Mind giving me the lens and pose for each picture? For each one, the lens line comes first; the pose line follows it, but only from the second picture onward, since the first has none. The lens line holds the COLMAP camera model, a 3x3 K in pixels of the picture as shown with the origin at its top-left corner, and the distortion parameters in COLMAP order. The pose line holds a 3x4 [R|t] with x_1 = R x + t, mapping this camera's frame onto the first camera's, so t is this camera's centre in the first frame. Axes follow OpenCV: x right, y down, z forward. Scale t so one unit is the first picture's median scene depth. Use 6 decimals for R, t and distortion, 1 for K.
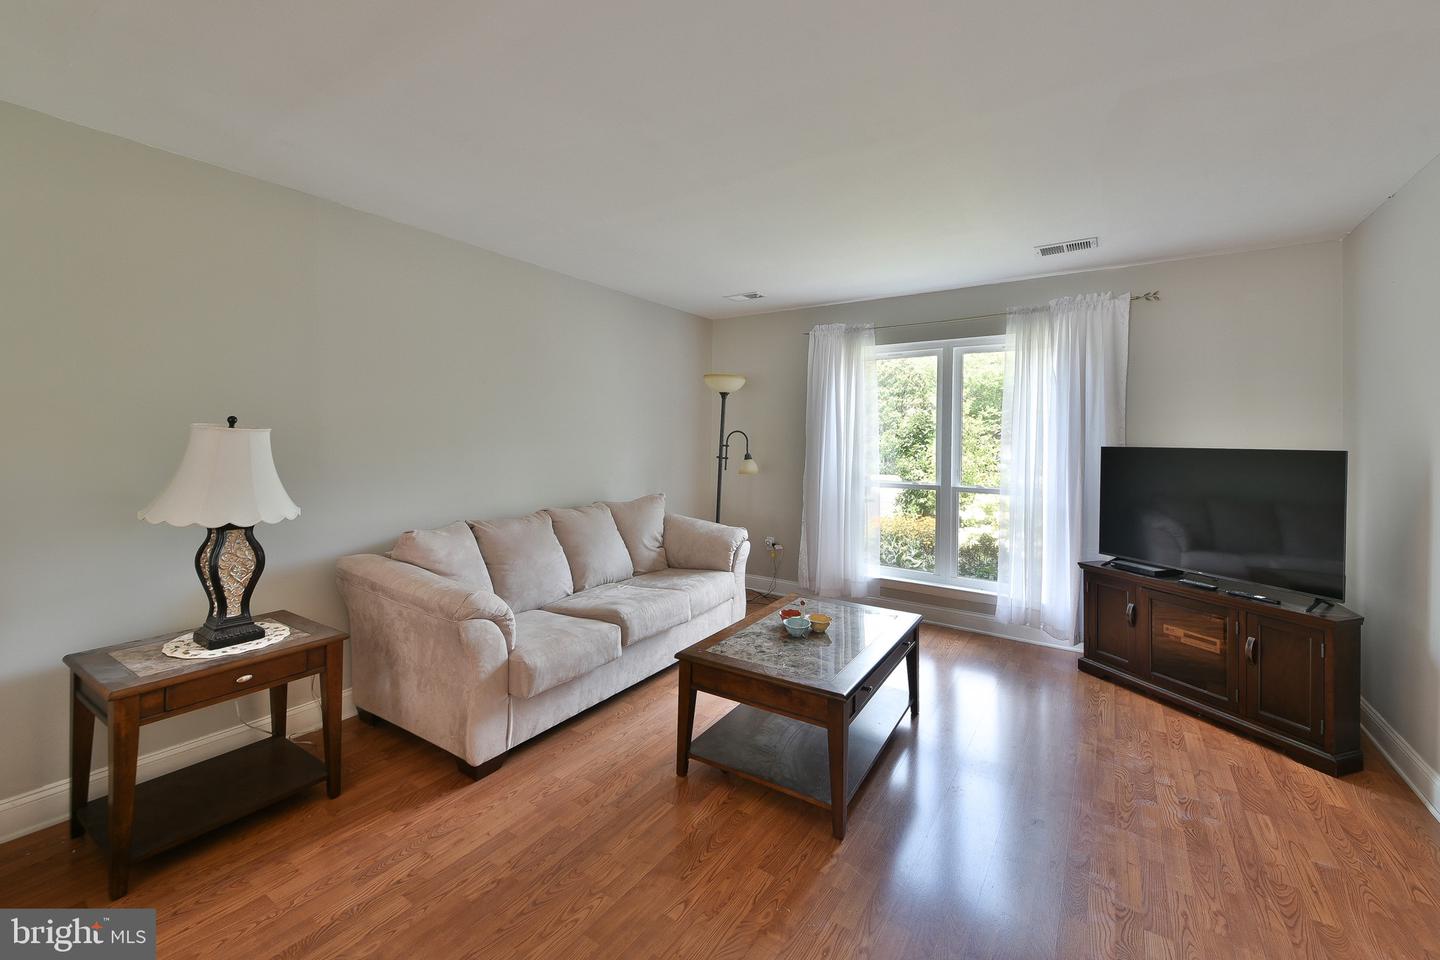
lens RADIAL K [[582.0, 0, 718.1], [0, 582.0, 439.5], [0, 0, 1]] dist [-0.000310, -0.000466]
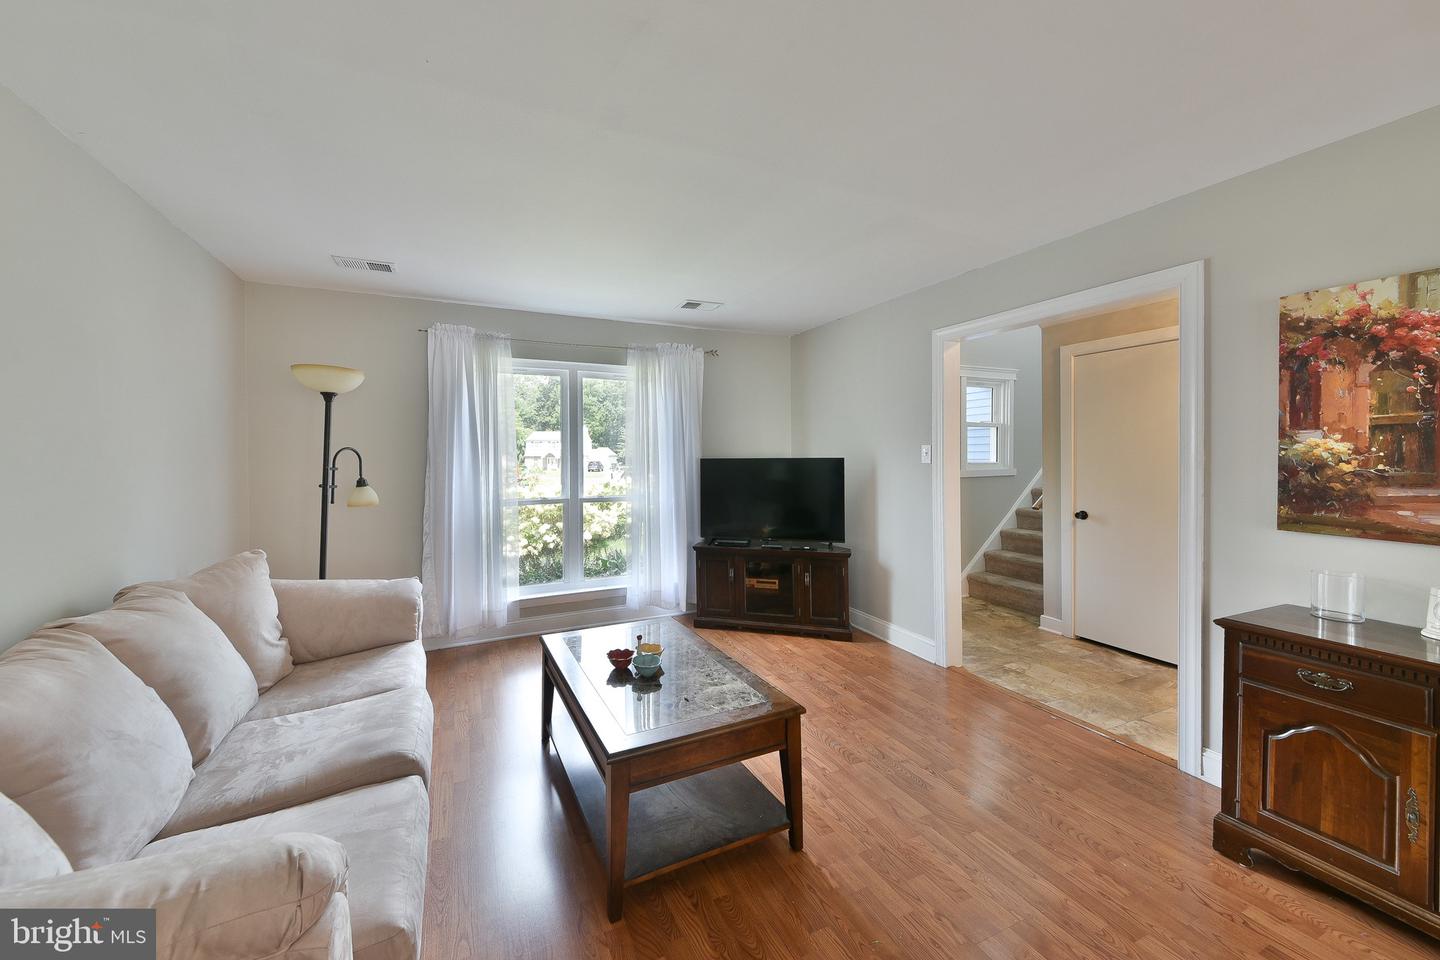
lens RADIAL K [[519.1, 0, 660.9], [0, 519.1, 461.7], [0, 0, 1]] dist [0.045812, -0.000067]
pose [[0.548695, -0.024706, 0.835658, -0.346775], [0.014762, 0.999694, 0.019862, -0.005297], [-0.835892, 0.001438, 0.548892, 0.358142]]
